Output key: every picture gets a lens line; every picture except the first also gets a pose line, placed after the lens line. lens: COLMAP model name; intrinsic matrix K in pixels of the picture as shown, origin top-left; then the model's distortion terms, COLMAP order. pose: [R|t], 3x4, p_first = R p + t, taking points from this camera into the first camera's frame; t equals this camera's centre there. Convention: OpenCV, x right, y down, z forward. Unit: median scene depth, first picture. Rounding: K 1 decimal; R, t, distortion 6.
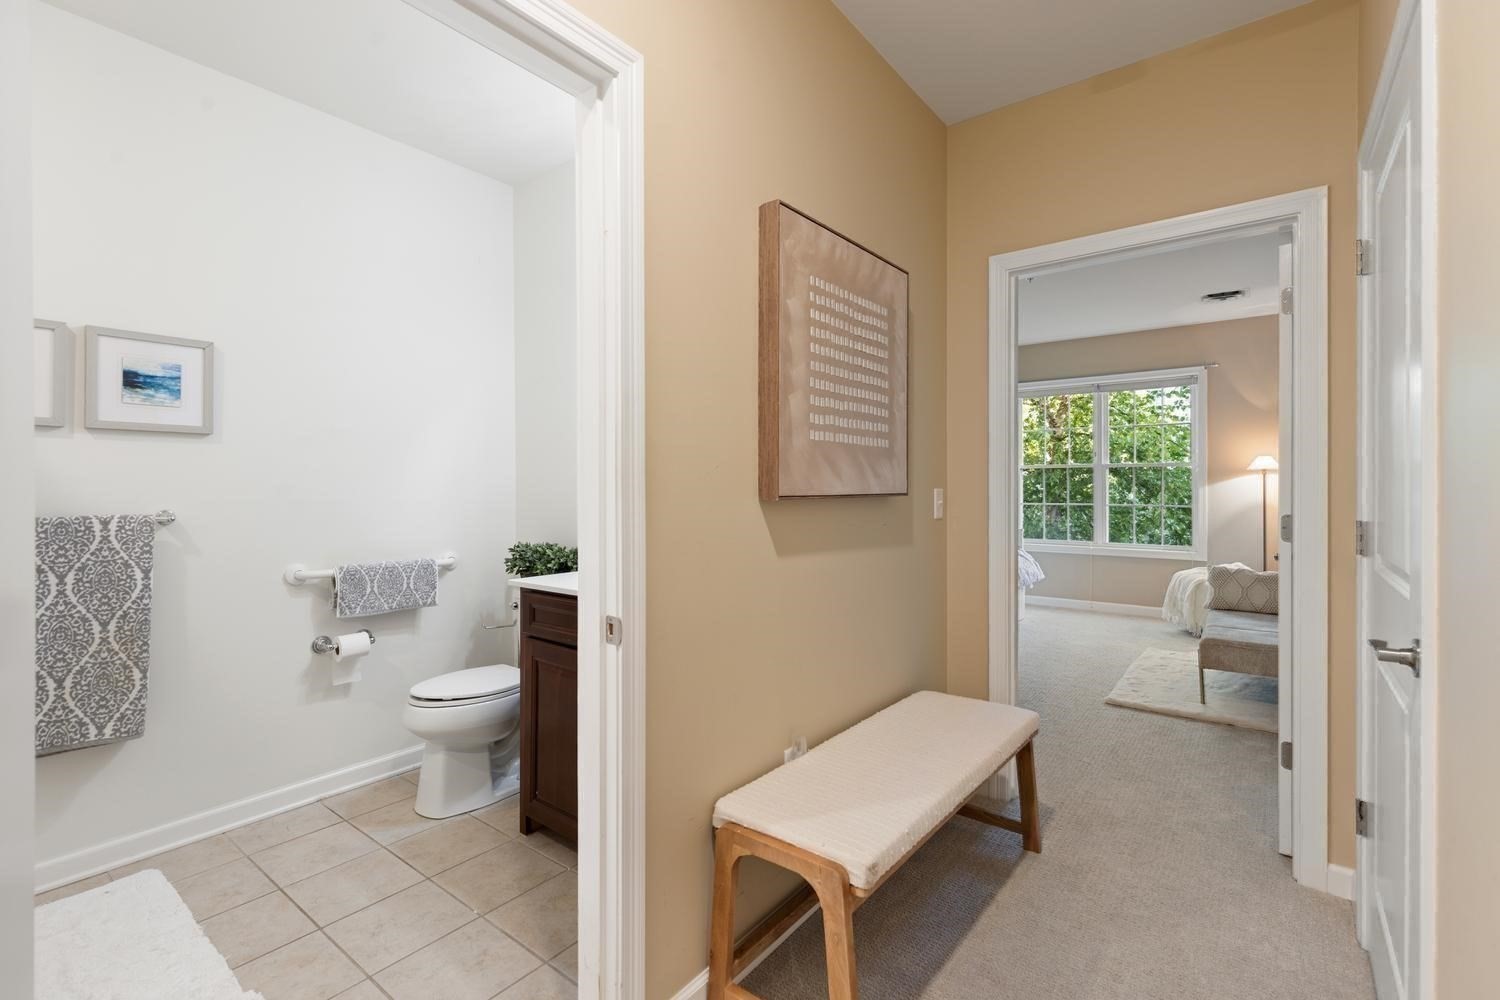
lens RADIAL K [[684.4, 0, 748.2], [0, 684.4, 477.5], [0, 0, 1]] dist [0.009487, -0.000770]
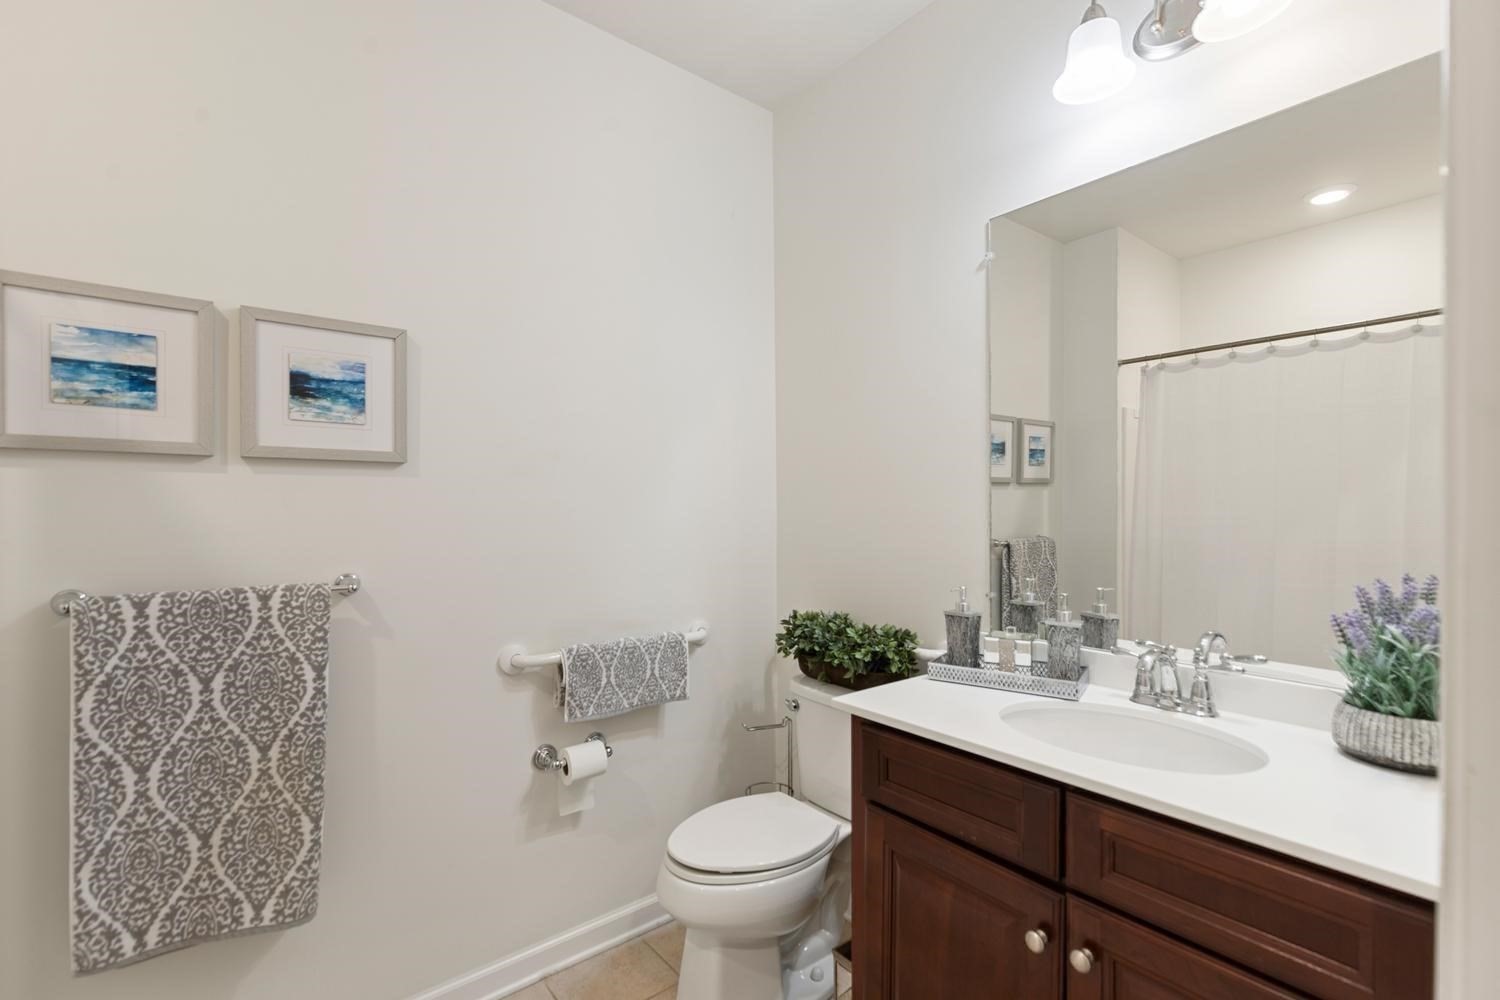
lens RADIAL K [[680.1, 0, 750.0], [0, 680.1, 500.0], [0, 0, 1]] dist [0.005986, -0.000010]
pose [[0.973305, -0.003981, -0.229482, -0.330386], [0.004807, 0.999984, 0.003042, -0.030353], [0.229466, -0.004064, 0.973308, 0.478134]]
